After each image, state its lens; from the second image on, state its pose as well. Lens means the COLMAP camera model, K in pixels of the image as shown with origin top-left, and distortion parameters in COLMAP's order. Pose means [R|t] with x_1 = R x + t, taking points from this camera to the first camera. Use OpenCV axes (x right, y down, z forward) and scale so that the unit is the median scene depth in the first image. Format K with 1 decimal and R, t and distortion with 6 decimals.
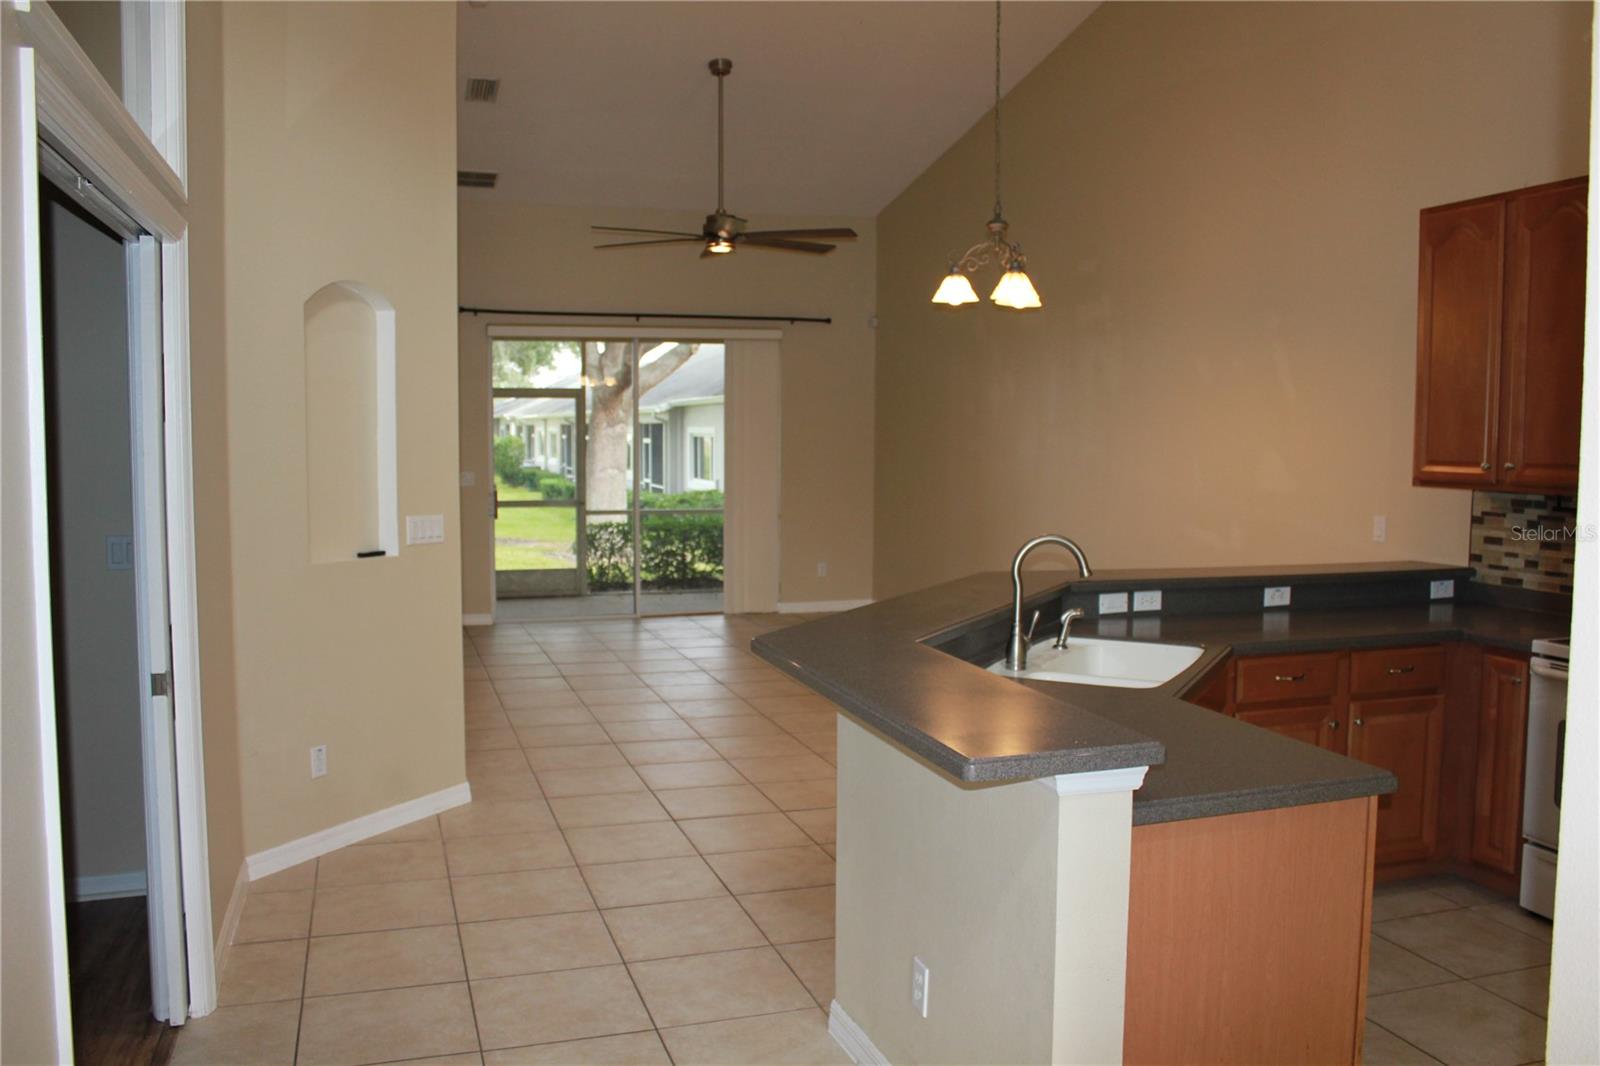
lens RADIAL K [[1337.5, 0, 800.0], [0, 1337.5, 533.0], [0, 0, 1]] dist [-0.171584, 0.151207]
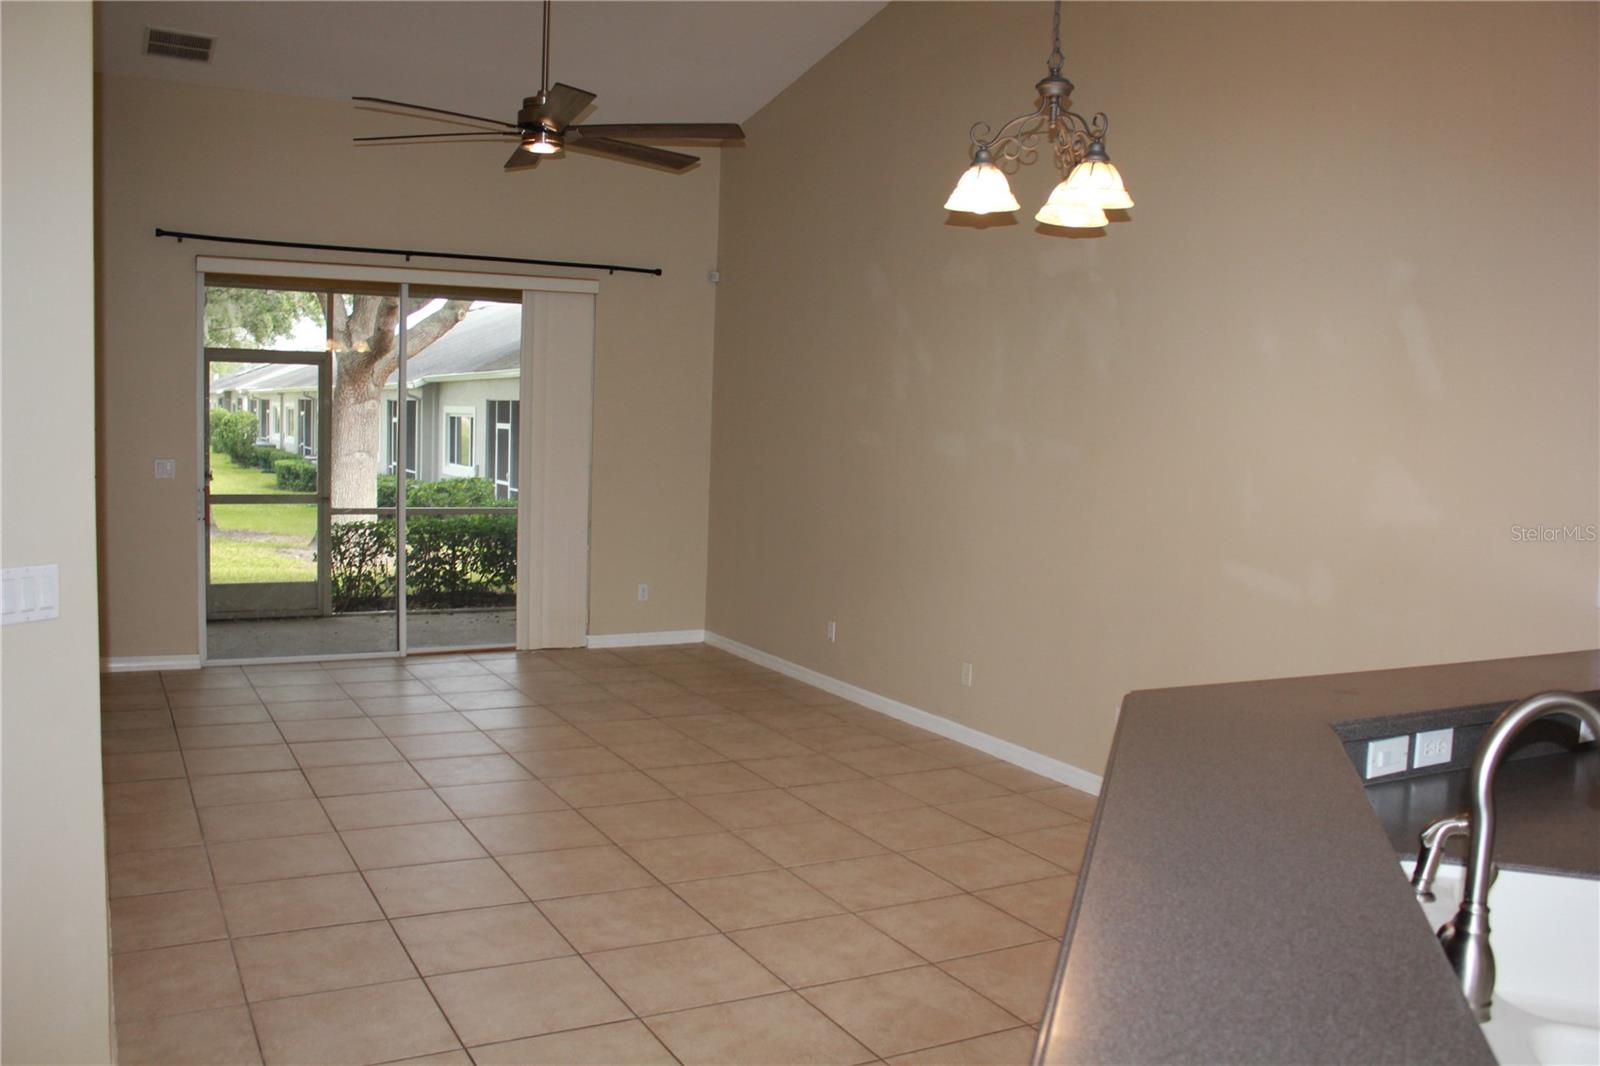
lens RADIAL K [[1337.5, 0, 800.0], [0, 1337.5, 533.0], [0, 0, 1]] dist [-0.171584, 0.151207]
pose [[0.982147, 0.011111, 0.187786, -0.031439], [-0.013271, 0.999859, 0.010249, -0.012925], [-0.187646, -0.012558, 0.982156, 0.174113]]
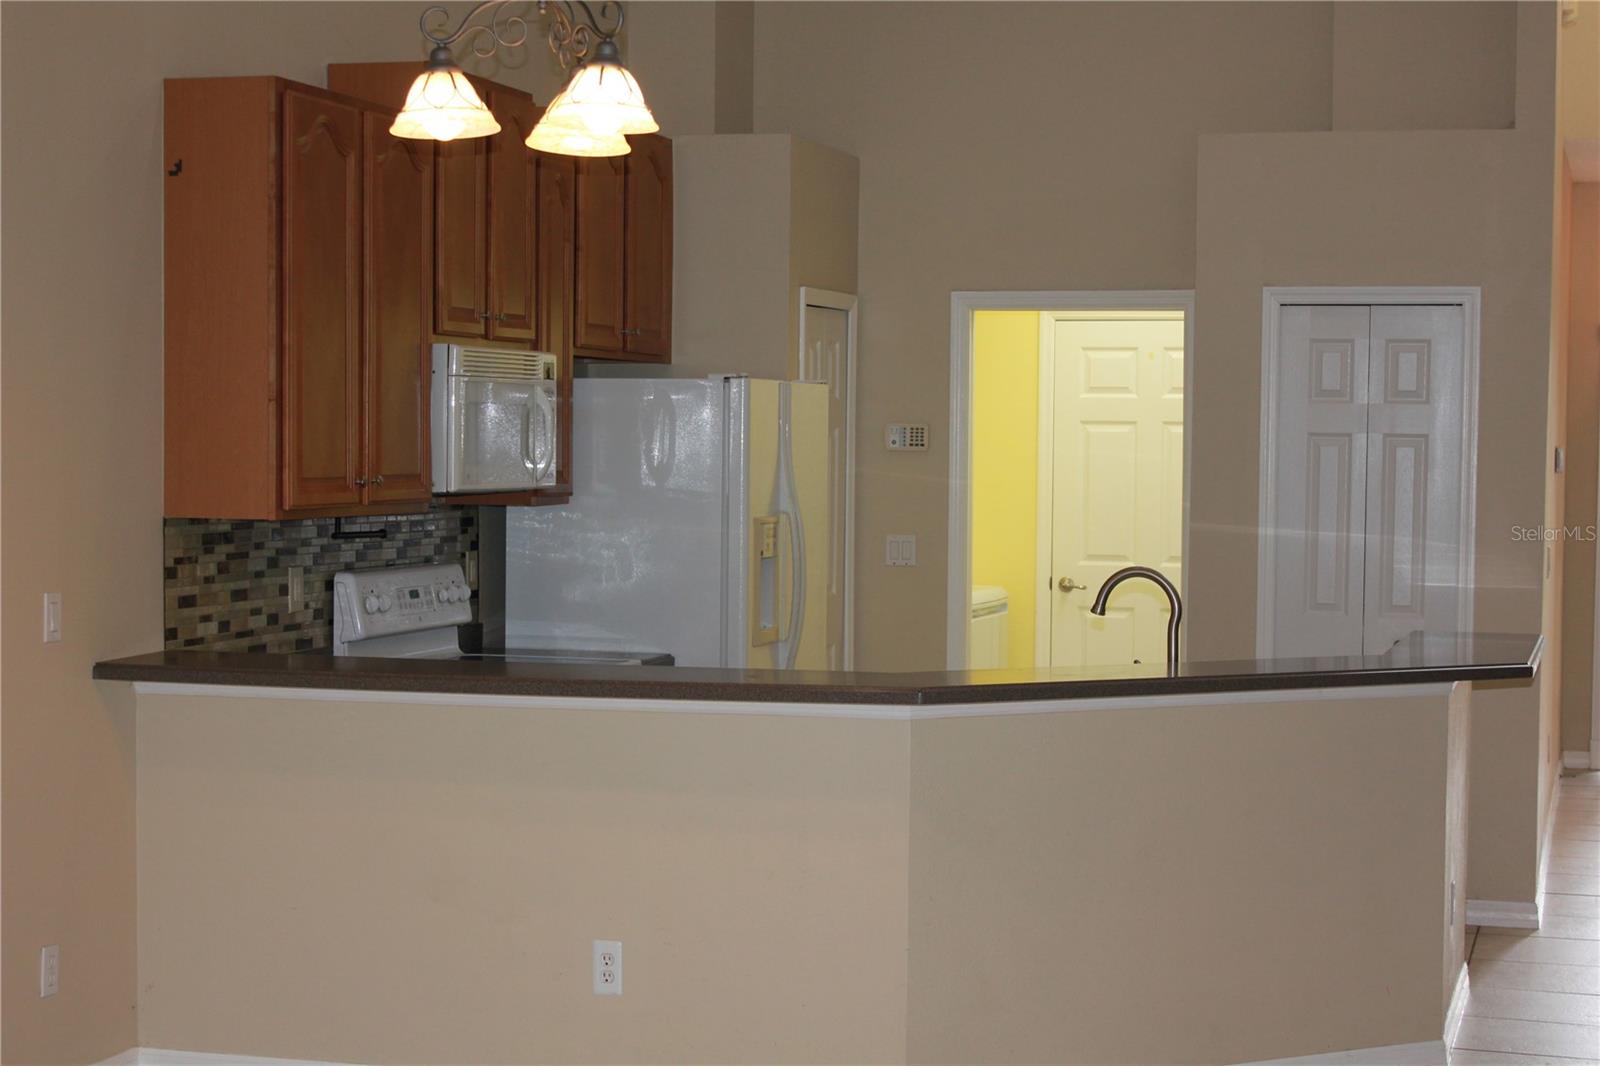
lens RADIAL K [[2816.0, 0, 800.0], [0, 2816.0, 533.0], [0, 0, 1]] dist [-0.020447, 0.127967]
pose [[-0.829705, -0.033275, 0.557209, -0.188610], [0.027935, 0.994496, 0.100985, -0.061466], [-0.557502, 0.099354, -0.824209, 0.756946]]
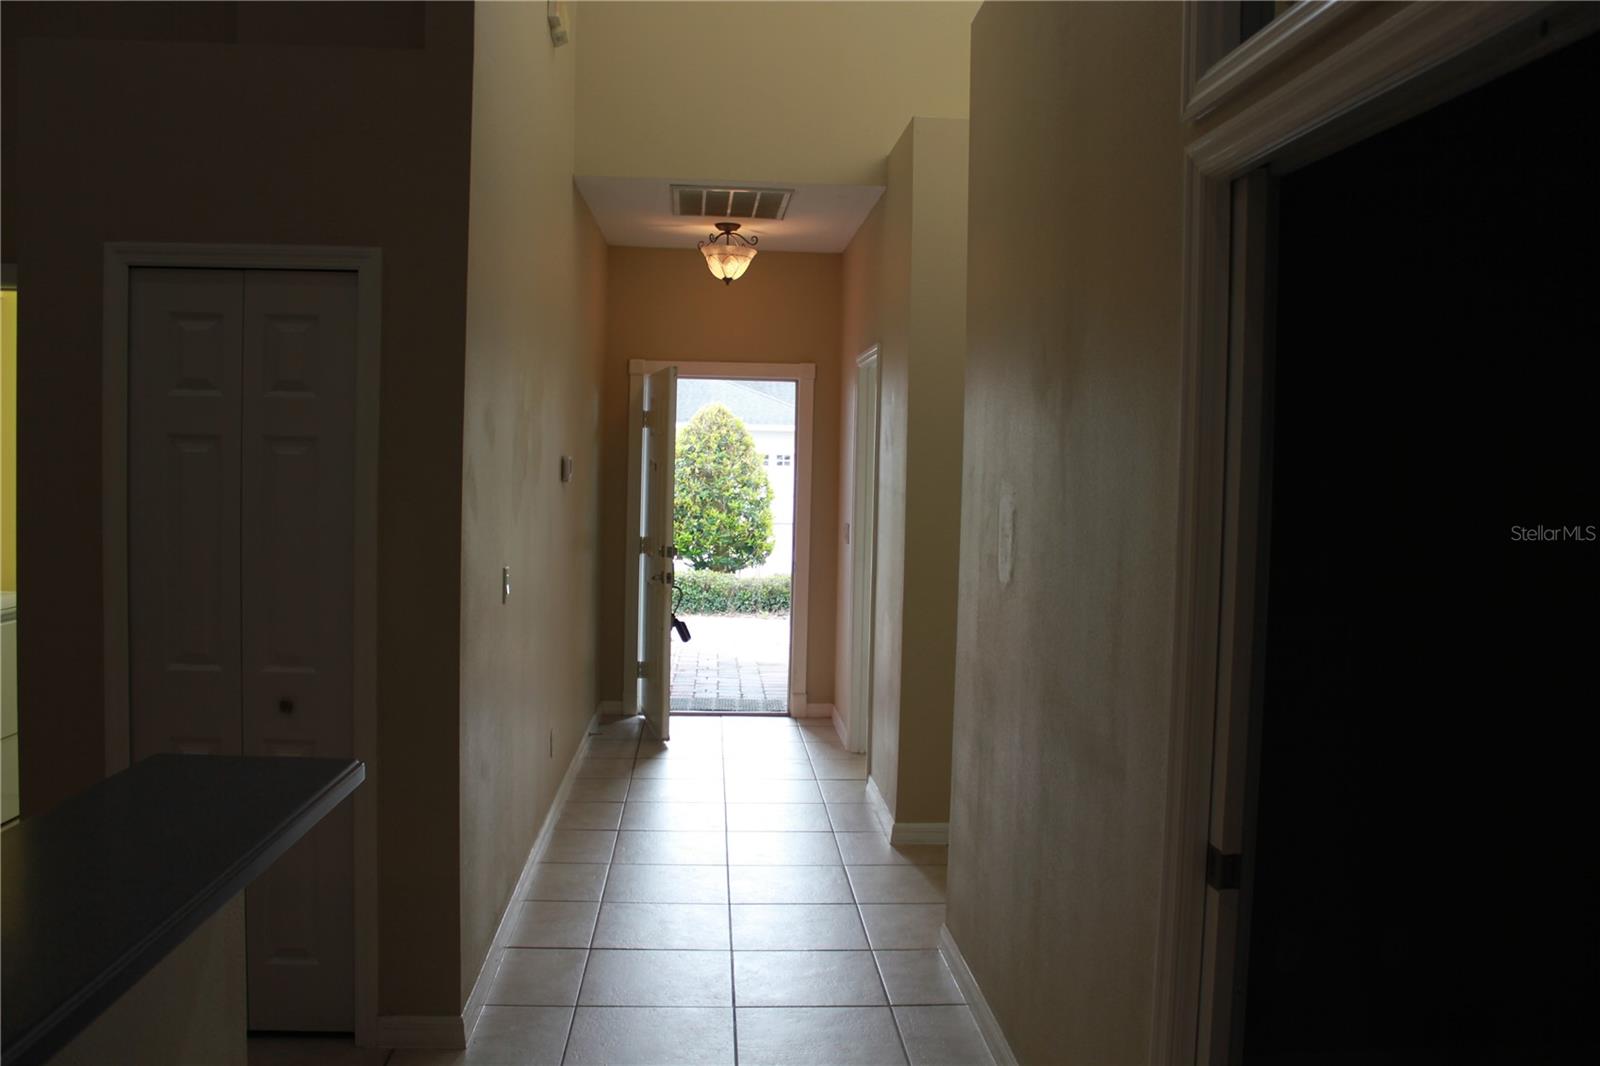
lens RADIAL K [[1337.5, 0, 800.0], [0, 1337.5, 533.0], [0, 0, 1]] dist [-0.171584, 0.151207]
pose [[-0.970233, -0.039818, 0.238876, -0.086603], [-0.008930, 0.991602, 0.129019, -0.028051], [-0.242008, 0.123046, -0.962441, 0.342774]]
